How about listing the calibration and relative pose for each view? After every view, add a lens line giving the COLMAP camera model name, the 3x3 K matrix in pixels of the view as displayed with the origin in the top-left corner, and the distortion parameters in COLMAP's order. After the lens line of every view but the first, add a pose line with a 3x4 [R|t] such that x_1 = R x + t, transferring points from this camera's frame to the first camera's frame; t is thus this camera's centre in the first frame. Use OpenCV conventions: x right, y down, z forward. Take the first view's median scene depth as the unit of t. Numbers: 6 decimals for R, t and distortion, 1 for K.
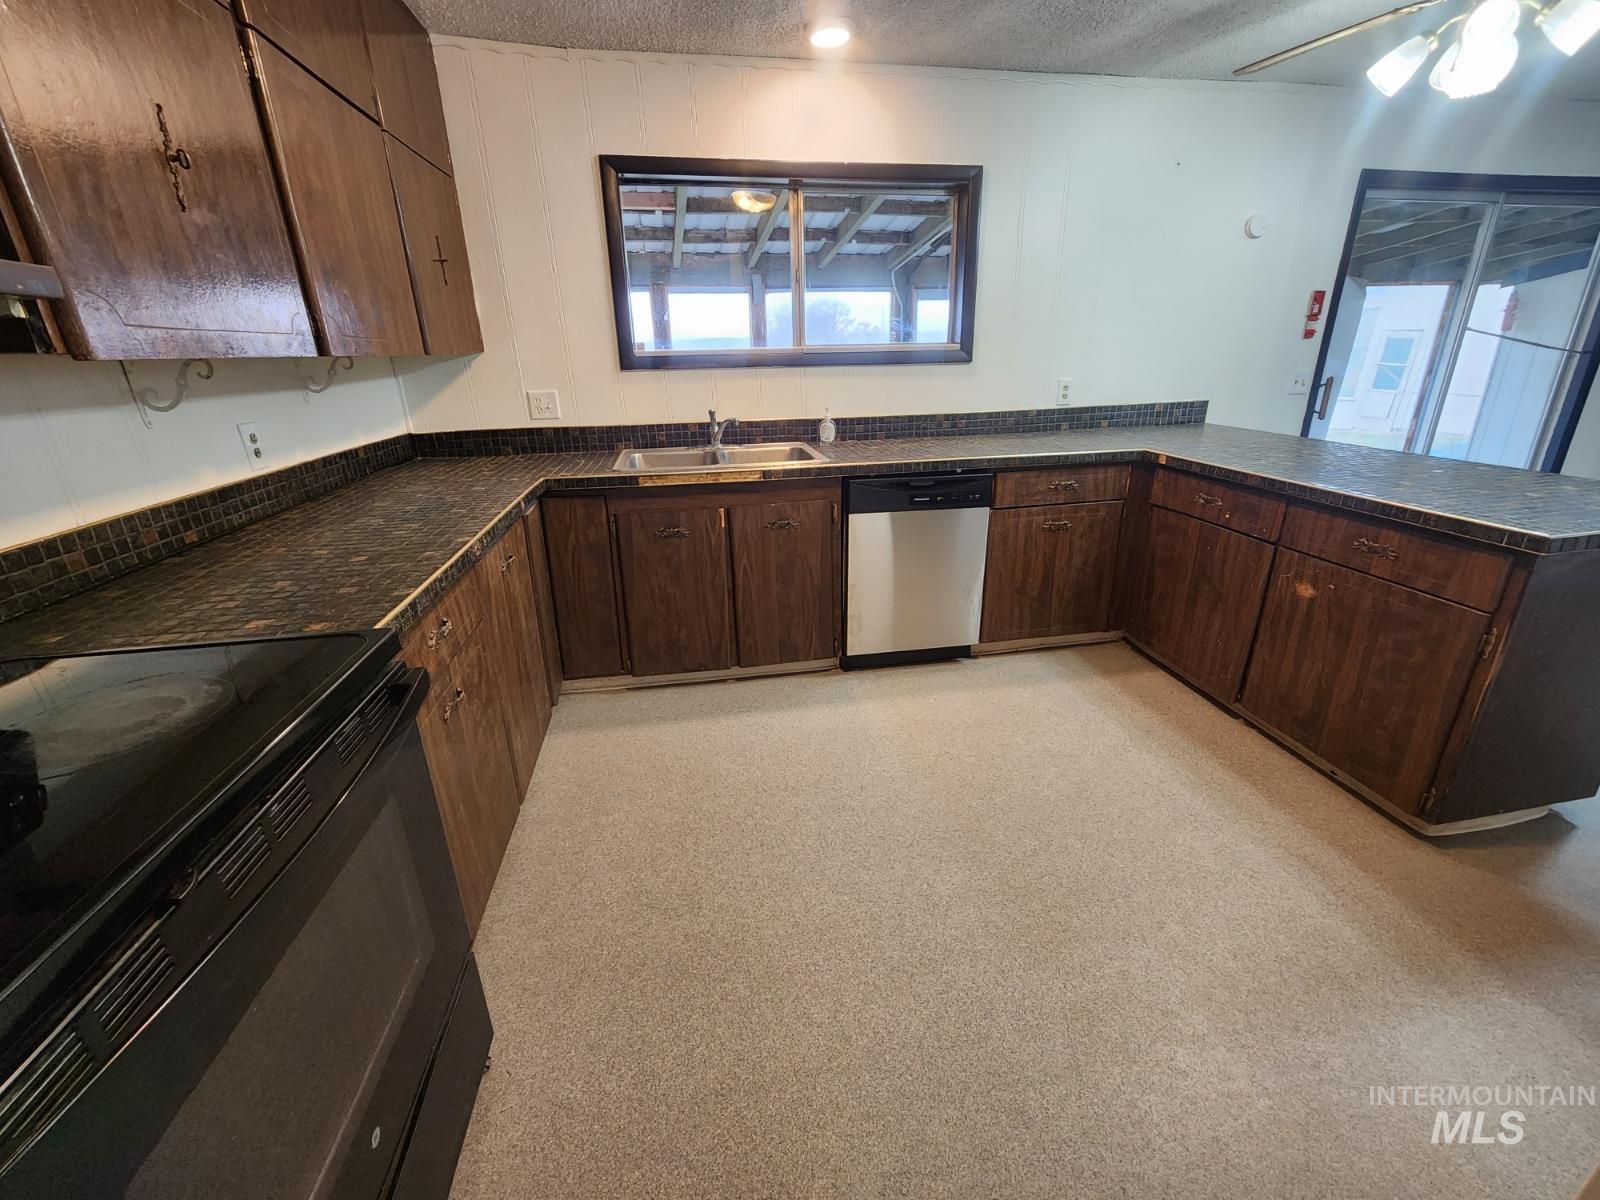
lens RADIAL K [[650.4, 0, 799.4], [0, 650.4, 588.6], [0, 0, 1]] dist [-0.003640, -0.000142]
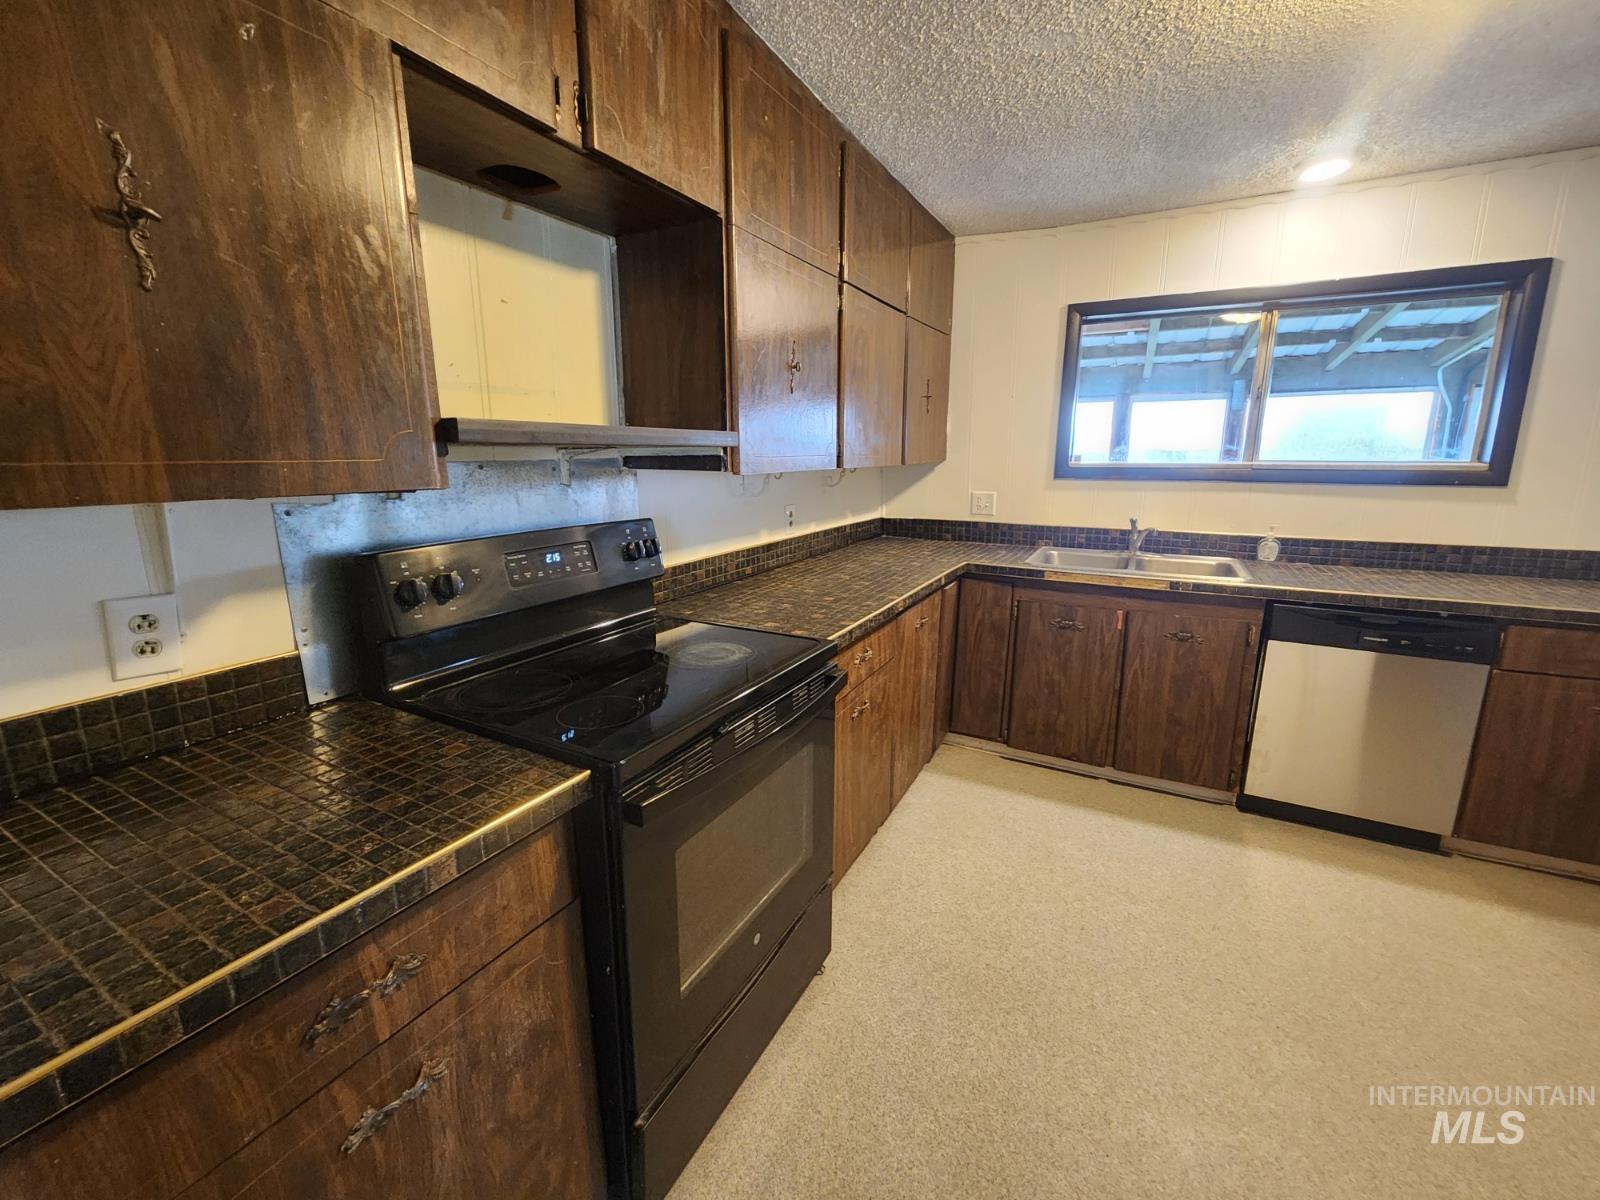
lens RADIAL K [[650.4, 0, 800.2], [0, 650.4, 584.2], [0, 0, 1]] dist [-0.003640, -0.000142]
pose [[0.784450, 0.140839, -0.603989, 0.098893], [-0.224882, 0.972190, -0.065376, 0.019530], [0.577985, 0.187111, 0.794307, -0.136444]]
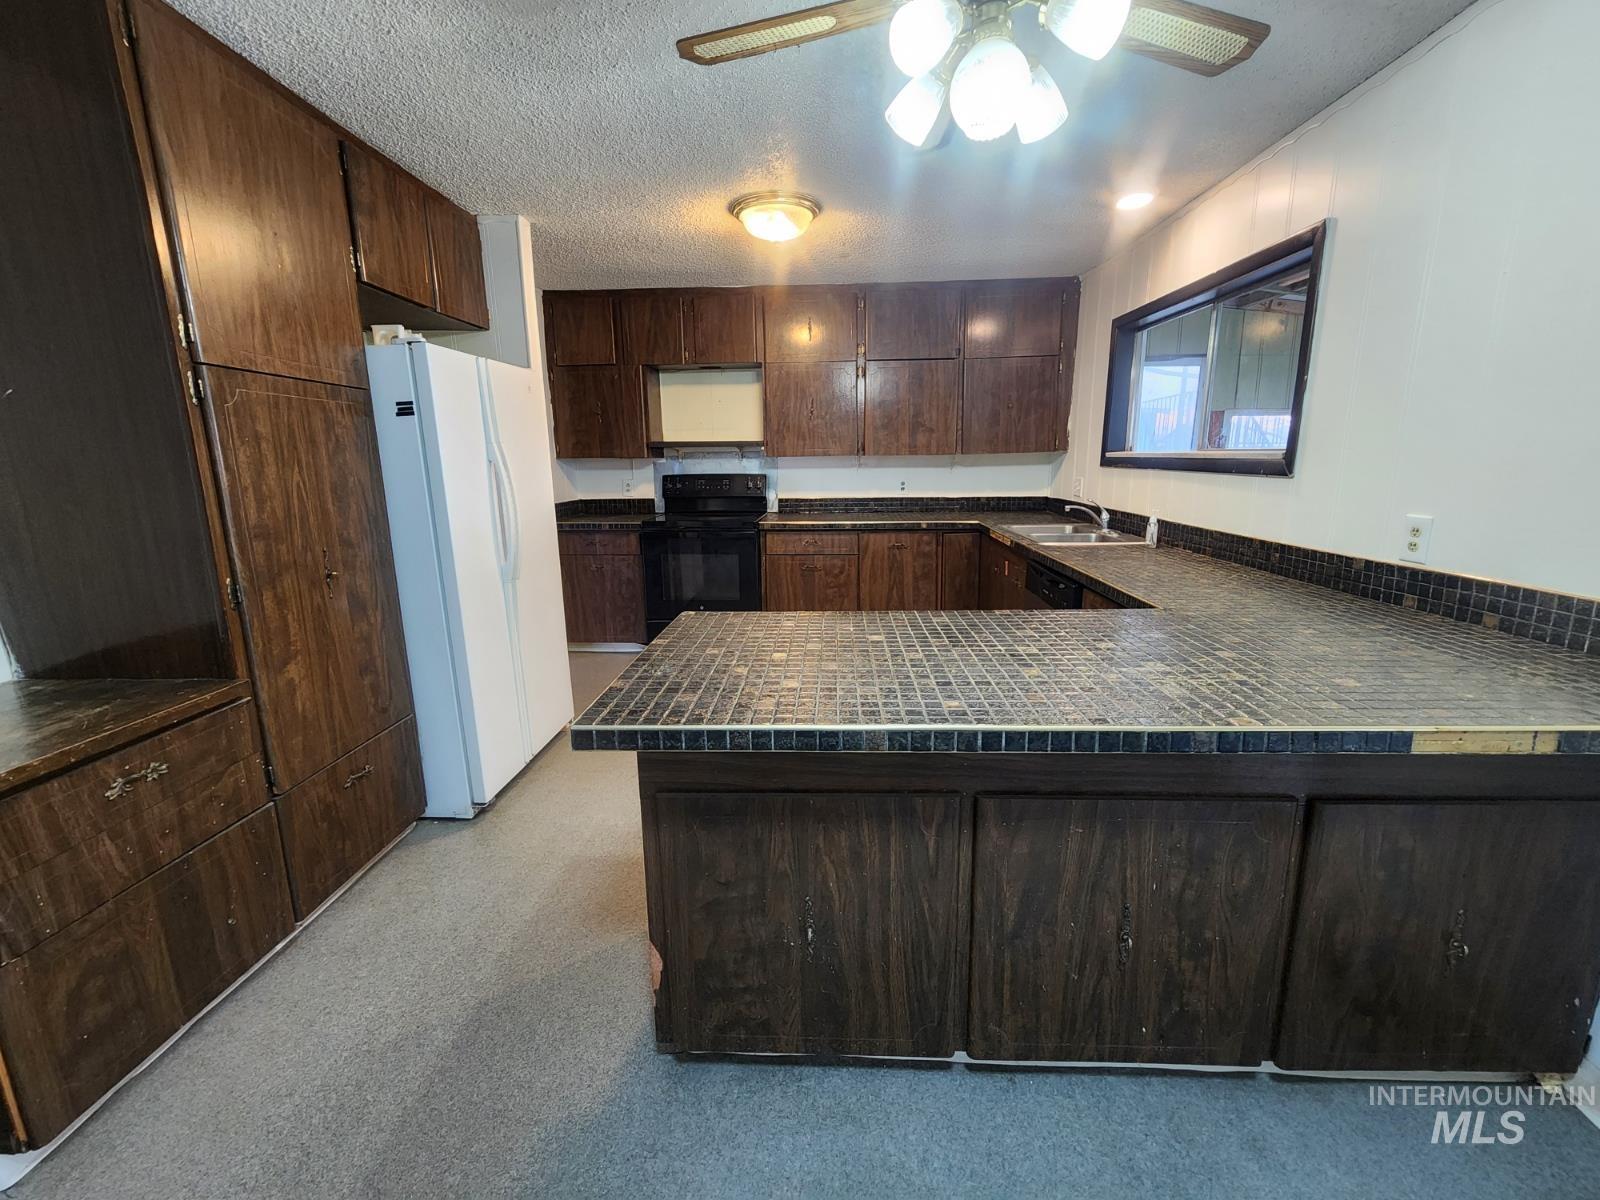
lens RADIAL K [[650.4, 0, 800.3], [0, 650.4, 585.9], [0, 0, 1]] dist [-0.003640, -0.000142]
pose [[-0.221936, 0.215592, -0.950928, 1.324273], [-0.319561, 0.905304, 0.279830, -0.320988], [0.921209, 0.365984, -0.132025, 0.769483]]
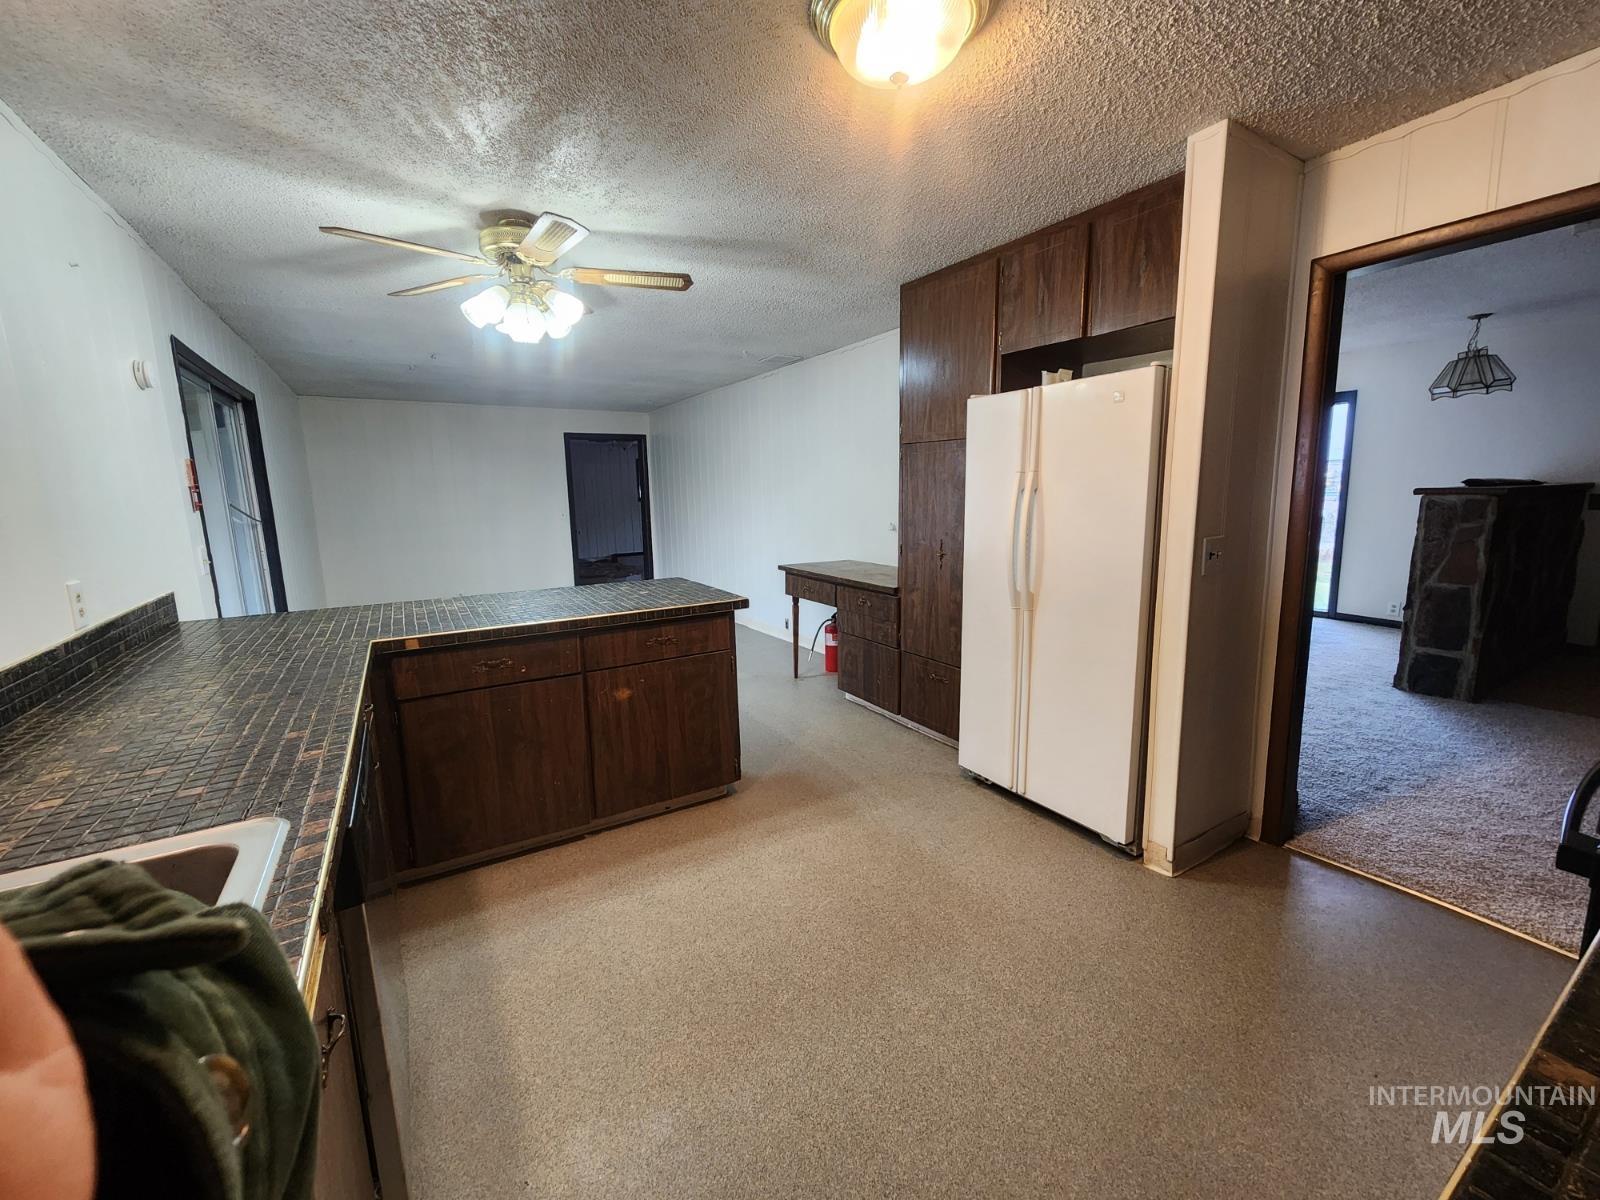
lens RADIAL K [[650.4, 0, 799.1], [0, 650.4, 588.0], [0, 0, 1]] dist [-0.003640, -0.000142]
pose [[-0.361338, -0.110055, 0.925917, -0.387490], [0.352497, 0.903195, 0.244916, -0.297622], [-0.863238, 0.414881, -0.287565, 0.794184]]
